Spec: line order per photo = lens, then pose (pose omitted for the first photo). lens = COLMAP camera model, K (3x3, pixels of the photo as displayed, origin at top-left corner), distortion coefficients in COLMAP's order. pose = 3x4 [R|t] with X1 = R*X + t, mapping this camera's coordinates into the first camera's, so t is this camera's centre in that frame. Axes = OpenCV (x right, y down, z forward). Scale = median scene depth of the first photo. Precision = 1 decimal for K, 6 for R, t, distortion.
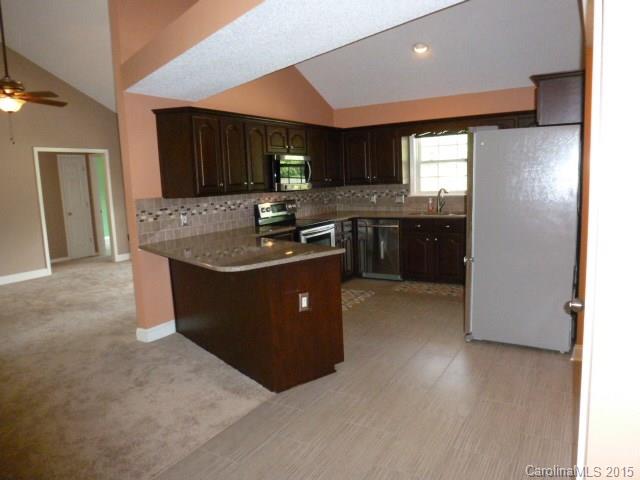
lens RADIAL K [[452.5, 0, 321.1], [0, 452.5, 242.0], [0, 0, 1]] dist [-0.060557, 0.000788]
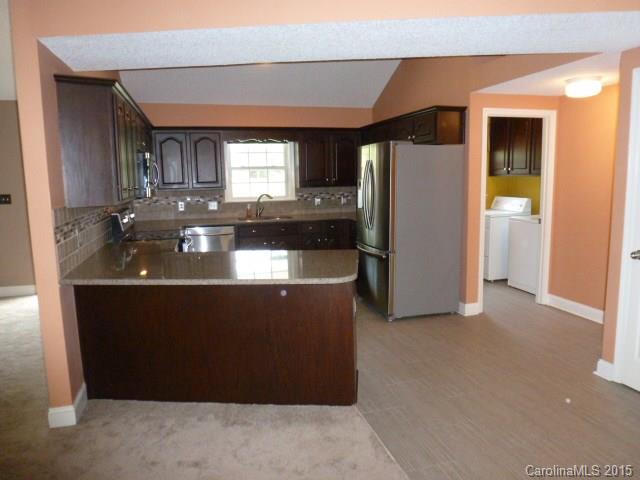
lens RADIAL K [[452.5, 0, 321.1], [0, 452.5, 242.0], [0, 0, 1]] dist [-0.060557, 0.000788]
pose [[0.690263, -0.076608, 0.719491, -0.462555], [0.092227, 0.995584, 0.017524, -0.016728], [-0.717656, 0.054260, 0.694280, 0.214628]]
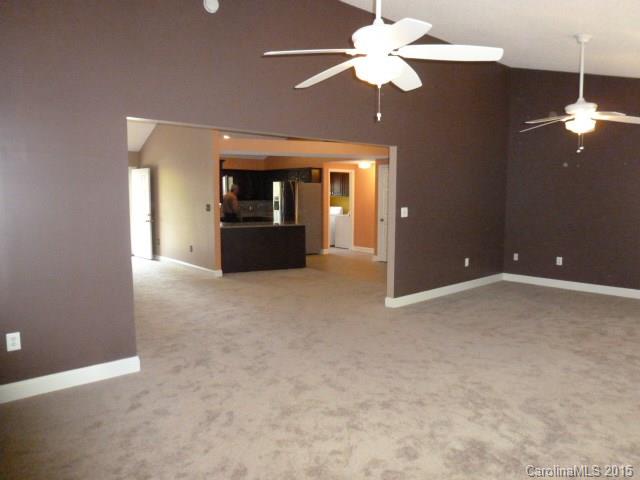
lens RADIAL K [[452.5, 0, 321.1], [0, 452.5, 242.0], [0, 0, 1]] dist [-0.060557, 0.000788]
pose [[0.310180, -0.058174, 0.948896, -1.677482], [0.117654, 0.992802, 0.022406, 0.064987], [-0.943369, 0.104692, 0.314792, -0.034164]]
